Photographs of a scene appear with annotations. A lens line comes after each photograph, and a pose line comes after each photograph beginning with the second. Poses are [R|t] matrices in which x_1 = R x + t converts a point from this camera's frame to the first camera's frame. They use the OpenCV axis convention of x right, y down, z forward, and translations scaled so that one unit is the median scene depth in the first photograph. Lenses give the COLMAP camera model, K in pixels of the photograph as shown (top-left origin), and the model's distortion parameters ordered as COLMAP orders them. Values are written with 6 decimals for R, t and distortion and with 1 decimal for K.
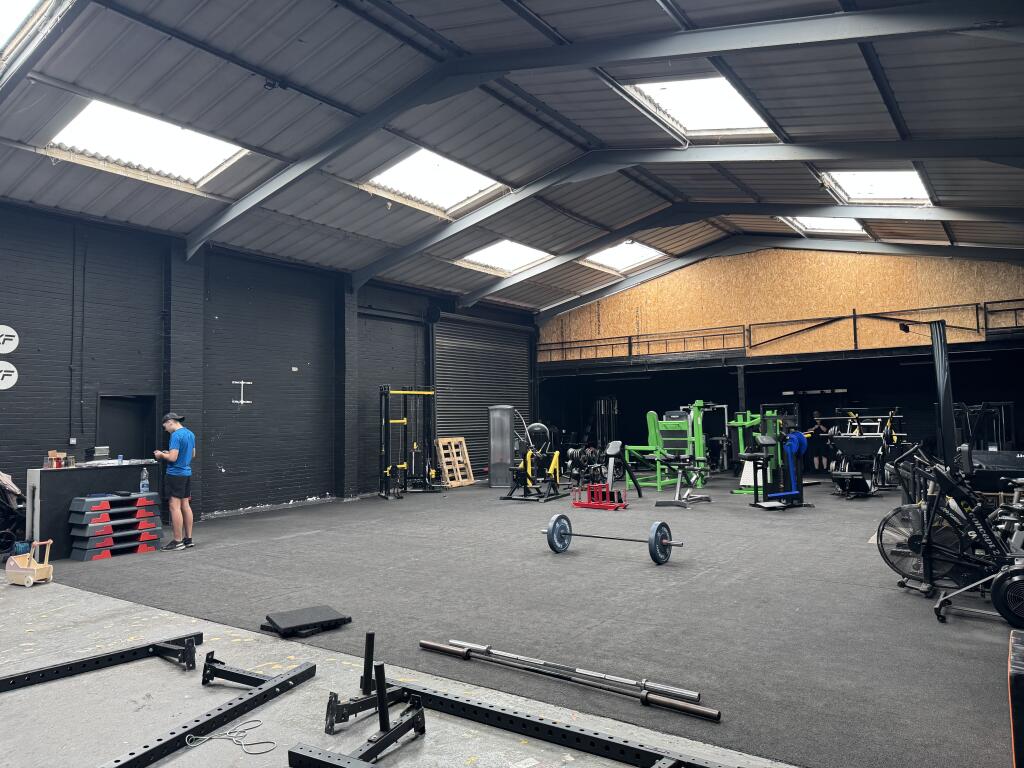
lens RADIAL K [[720.8, 0, 510.8], [0, 720.8, 383.9], [0, 0, 1]] dist [0.059719, -0.041723]
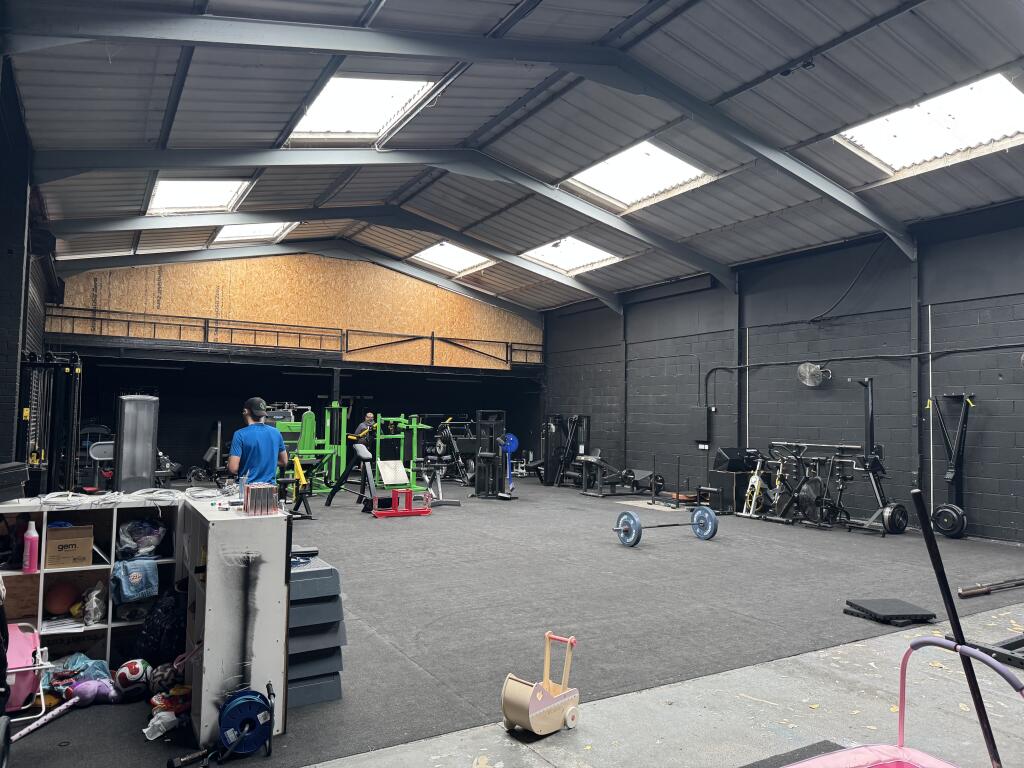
lens RADIAL K [[720.8, 0, 512.0], [0, 720.8, 381.8], [0, 0, 1]] dist [0.059719, -0.041723]
pose [[0.403109, 0.073053, 0.912232, -0.506788], [-0.069021, 0.996397, -0.049293, 0.026297], [-0.912546, -0.043093, 0.406698, 0.367038]]
